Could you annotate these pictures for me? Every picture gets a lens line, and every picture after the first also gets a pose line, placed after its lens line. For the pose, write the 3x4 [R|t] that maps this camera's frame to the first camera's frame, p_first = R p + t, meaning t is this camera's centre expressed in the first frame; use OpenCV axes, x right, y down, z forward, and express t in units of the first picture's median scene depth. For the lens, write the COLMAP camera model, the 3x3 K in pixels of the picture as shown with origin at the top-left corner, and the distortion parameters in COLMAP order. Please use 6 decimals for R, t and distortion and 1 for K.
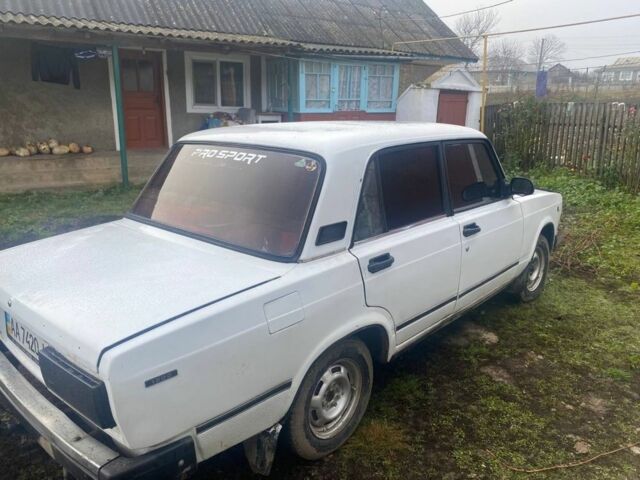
lens RADIAL K [[522.2, 0, 333.5], [0, 522.2, 240.9], [0, 0, 1]] dist [0.050017, -0.059495]
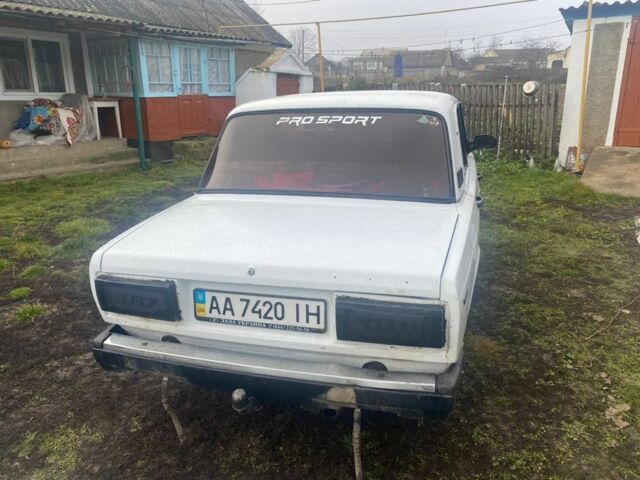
lens RADIAL K [[522.2, 0, 333.5], [0, 522.2, 240.9], [0, 0, 1]] dist [0.050017, -0.059495]
pose [[0.887195, -0.141456, 0.439175, -0.209871], [0.134243, 0.989804, 0.047619, 0.008515], [-0.441433, 0.016709, 0.897139, 0.016525]]
